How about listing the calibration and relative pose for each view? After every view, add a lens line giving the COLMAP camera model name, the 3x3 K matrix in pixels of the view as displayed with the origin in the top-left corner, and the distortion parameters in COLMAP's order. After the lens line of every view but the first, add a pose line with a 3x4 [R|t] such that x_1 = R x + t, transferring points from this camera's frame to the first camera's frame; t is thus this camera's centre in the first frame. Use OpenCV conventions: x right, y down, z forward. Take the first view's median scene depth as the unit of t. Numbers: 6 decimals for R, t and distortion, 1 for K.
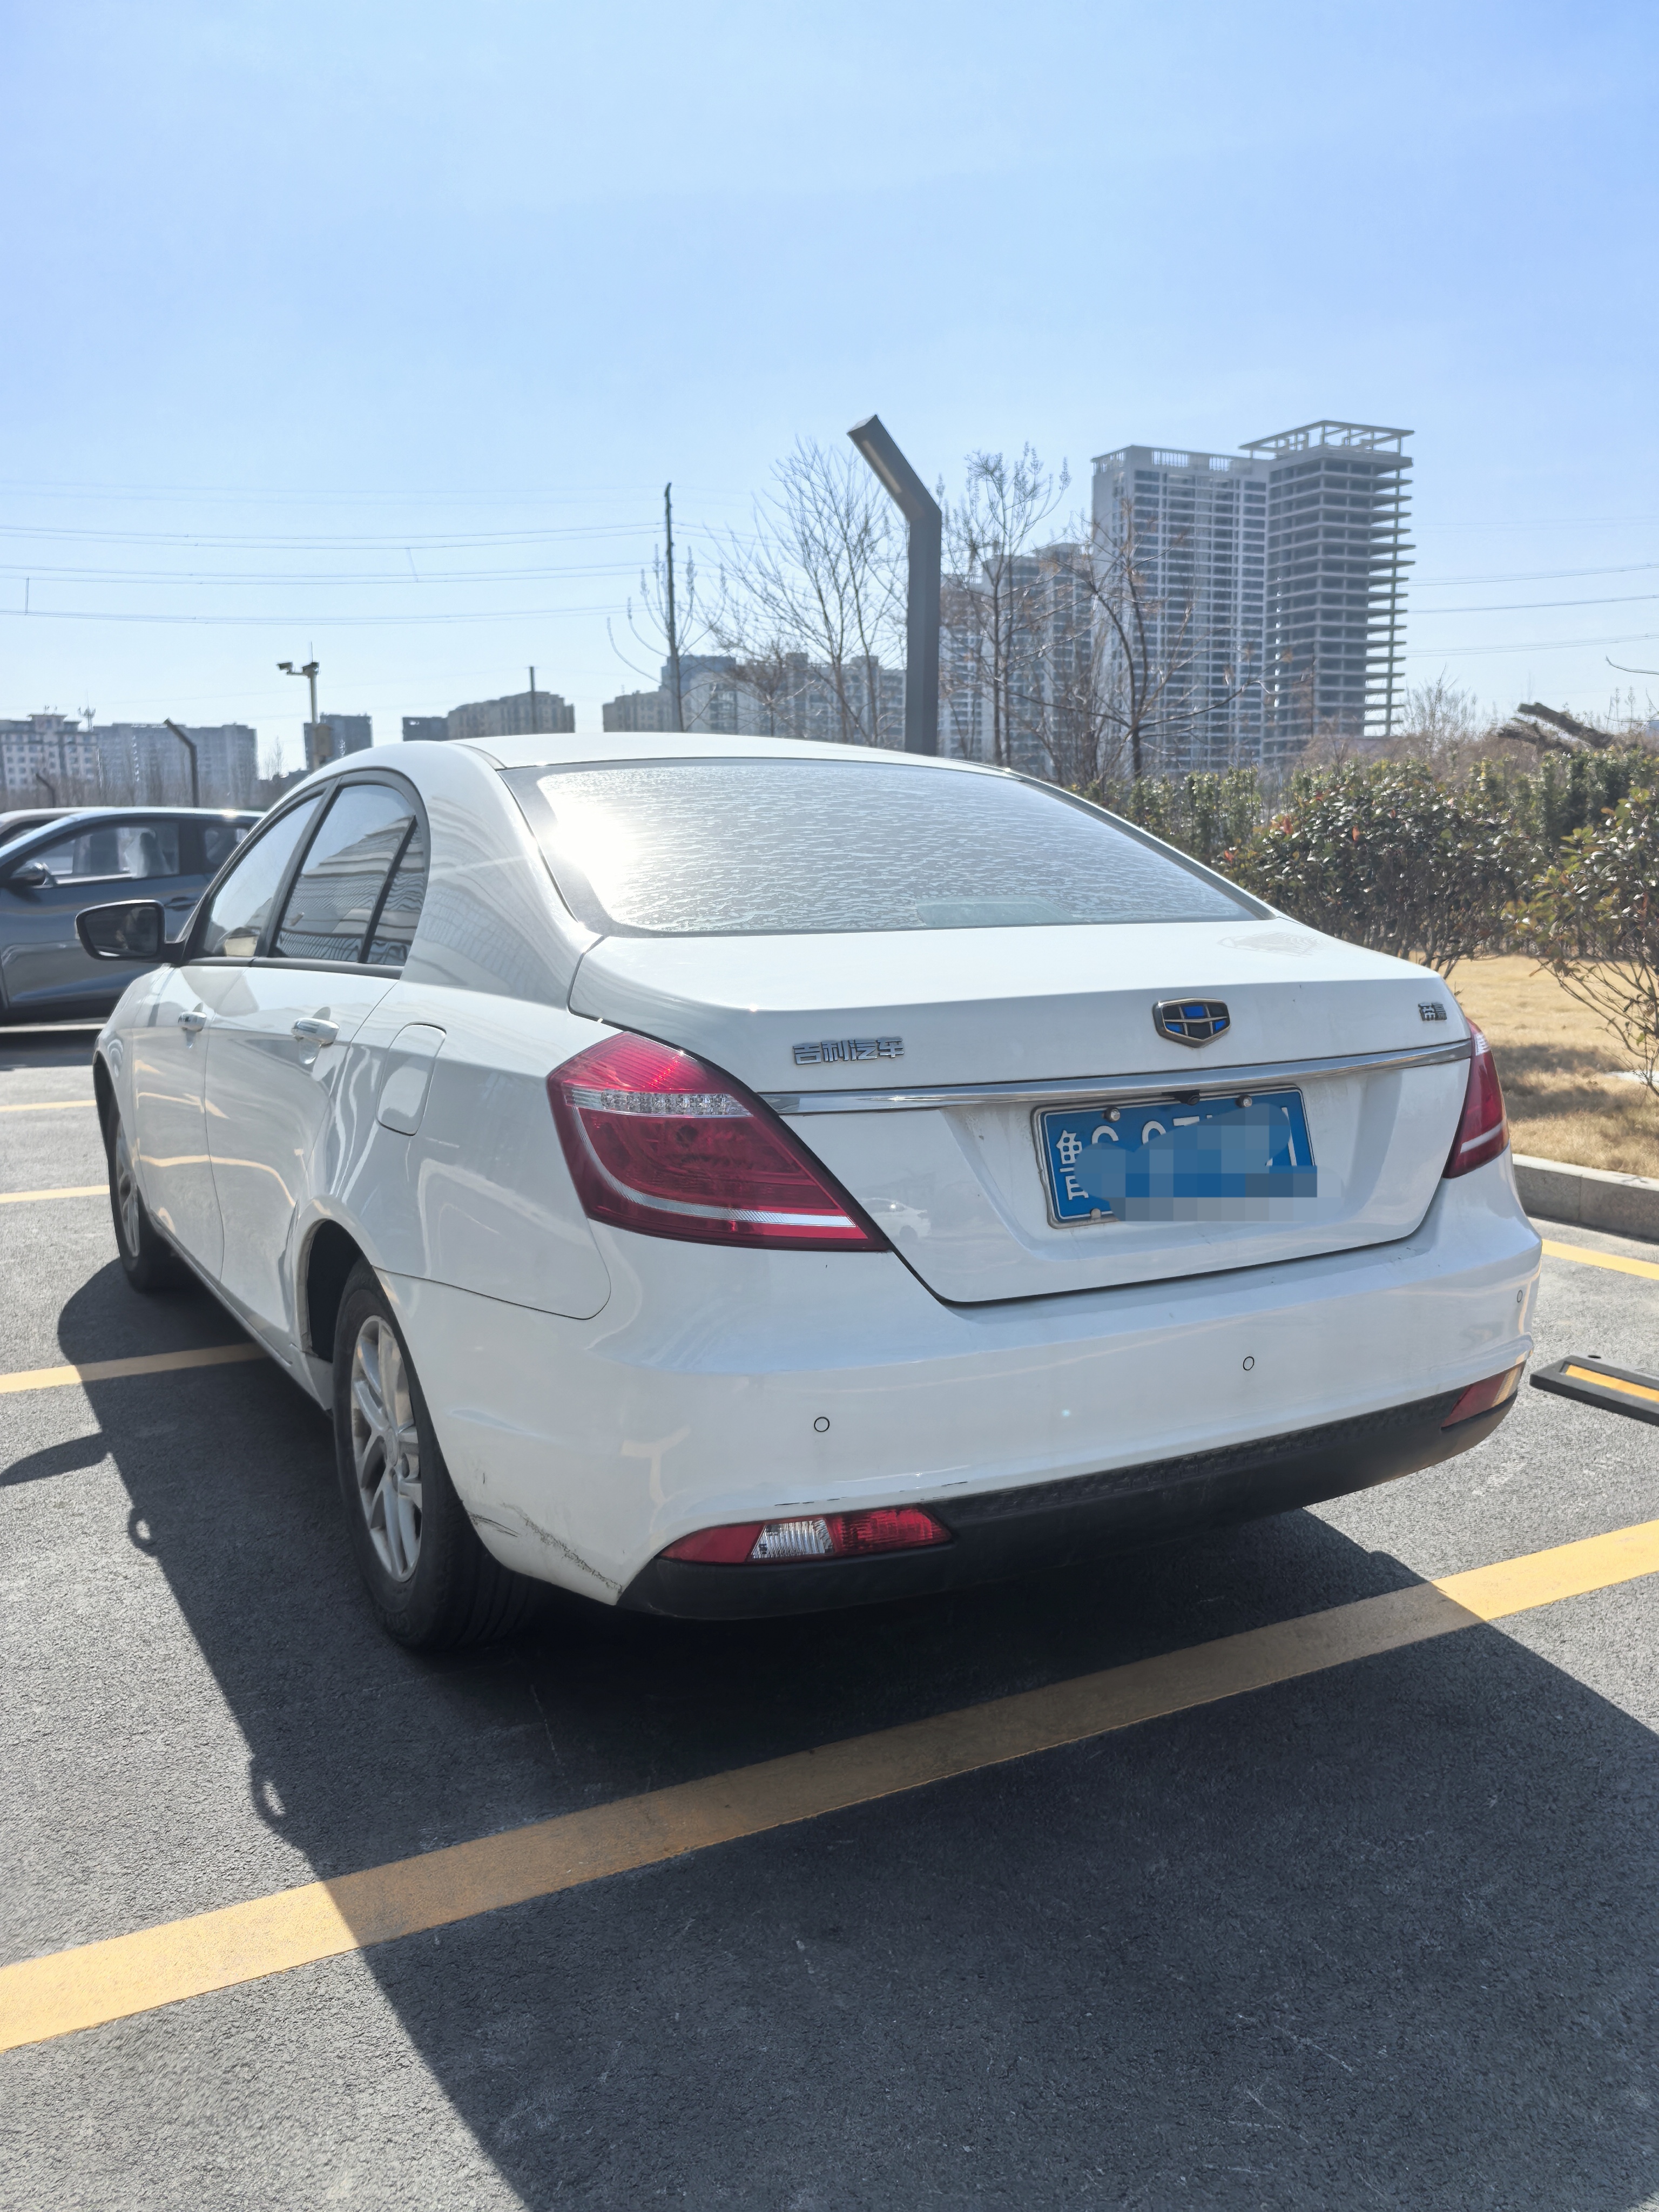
lens RADIAL K [[1775.8, 0, 831.7], [0, 1775.8, 1076.5], [0, 0, 1]] dist [0.046470, -0.073525]
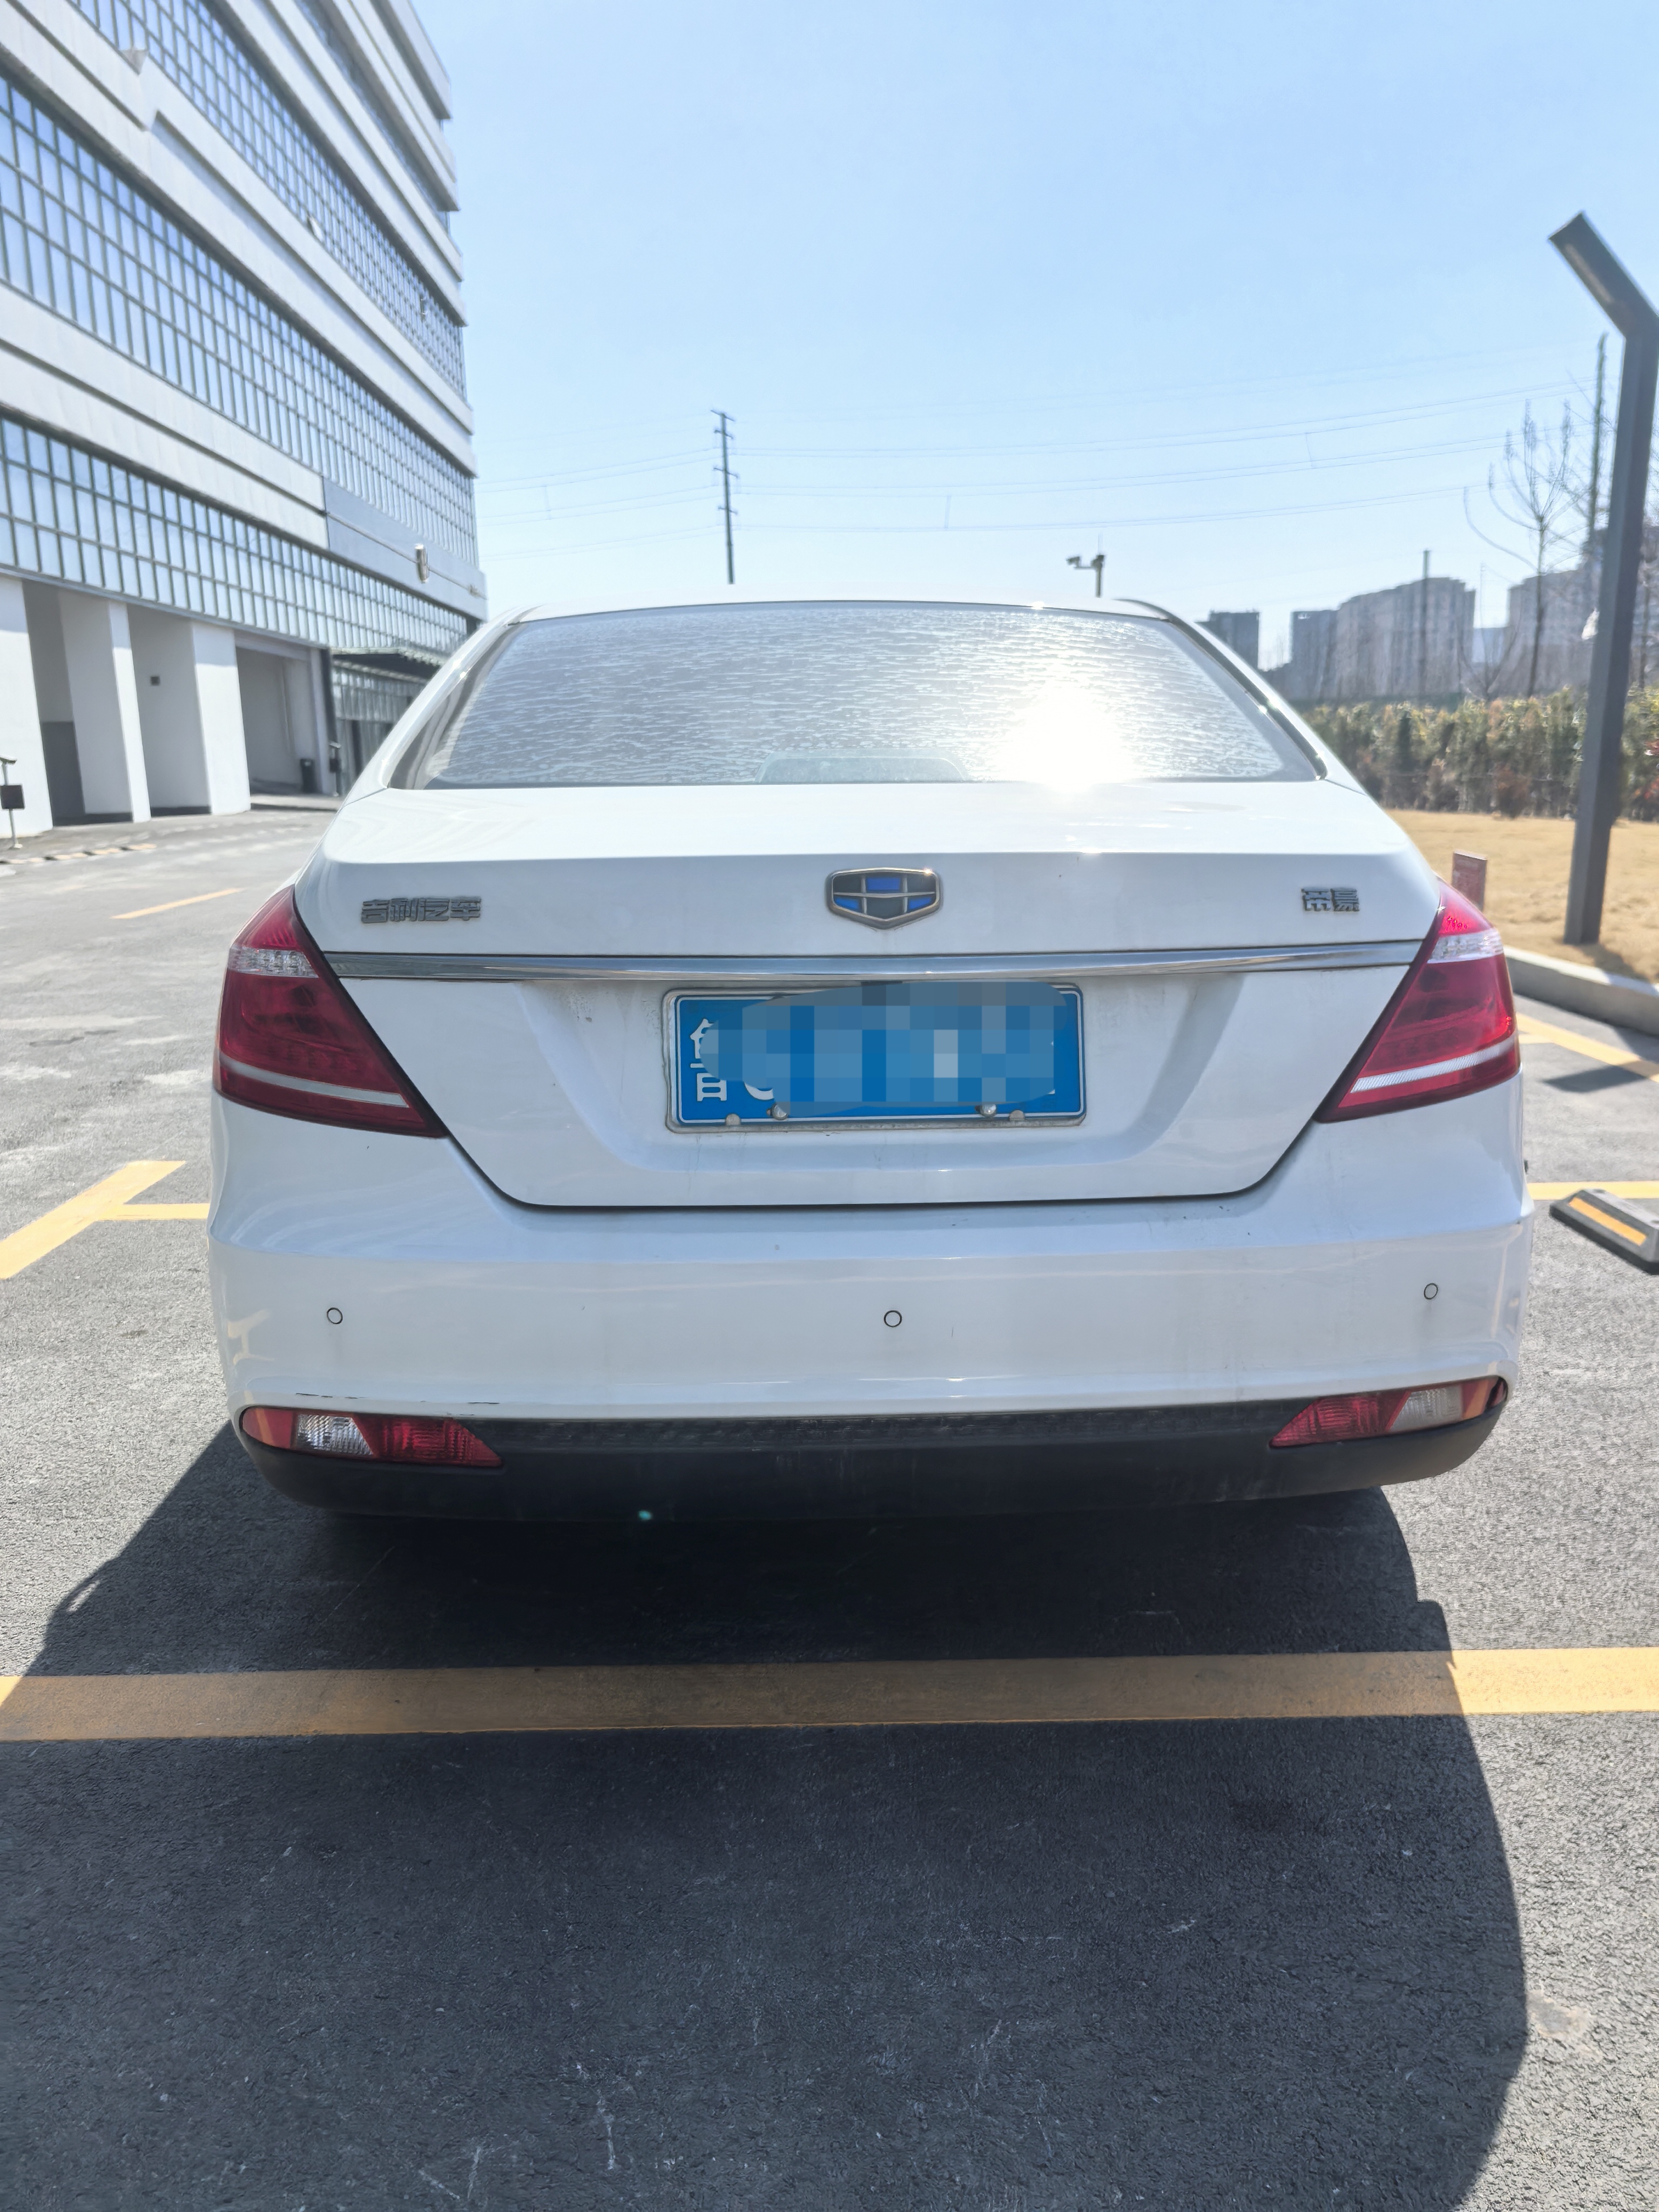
lens RADIAL K [[1775.7, 0, 829.5], [0, 1775.7, 1106.0], [0, 0, 1]] dist [0.049780, -0.069498]
pose [[0.890144, 0.084428, -0.447790, 0.558959], [-0.052355, 0.995127, 0.083550, -0.002183], [0.452662, -0.050928, 0.890227, 0.269582]]
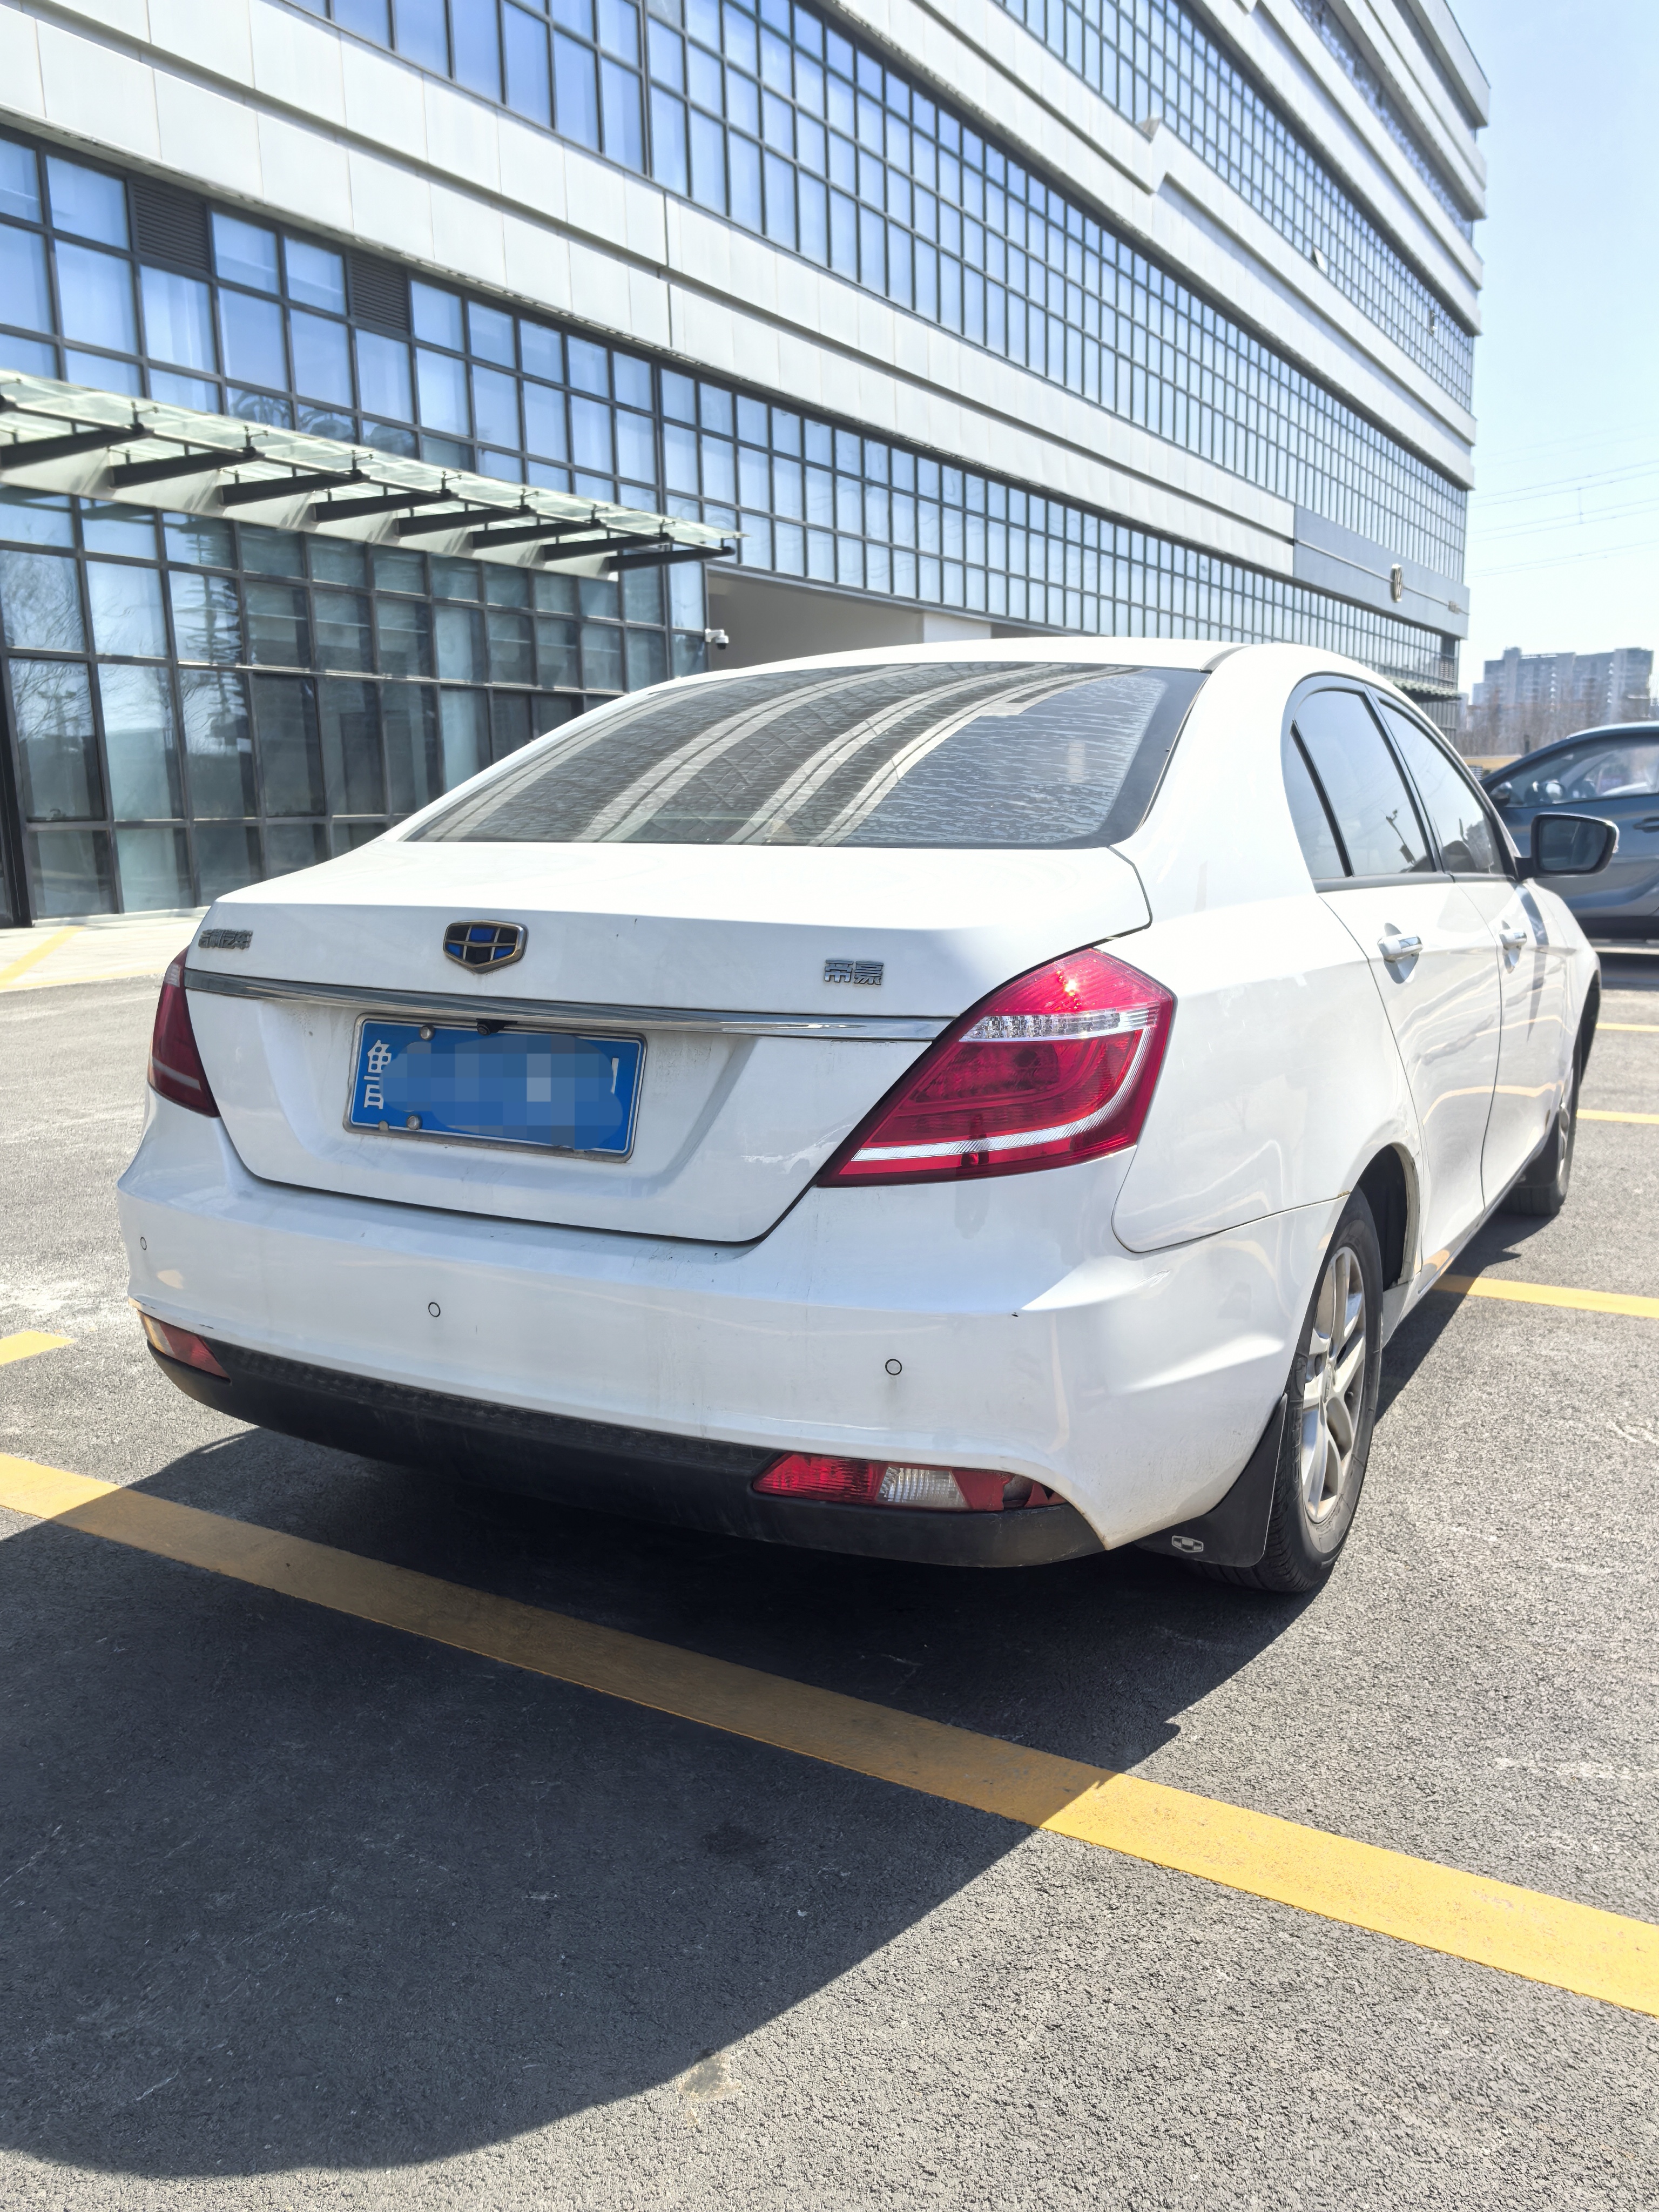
lens RADIAL K [[1761.7, 0, 829.5], [0, 1761.7, 1106.0], [0, 0, 1]] dist [0.055611, -0.078866]
pose [[0.523346, 0.153292, -0.838219, 1.104234], [-0.102077, 0.987880, 0.116930, -0.075854], [0.845985, 0.024368, 0.532650, 0.670914]]
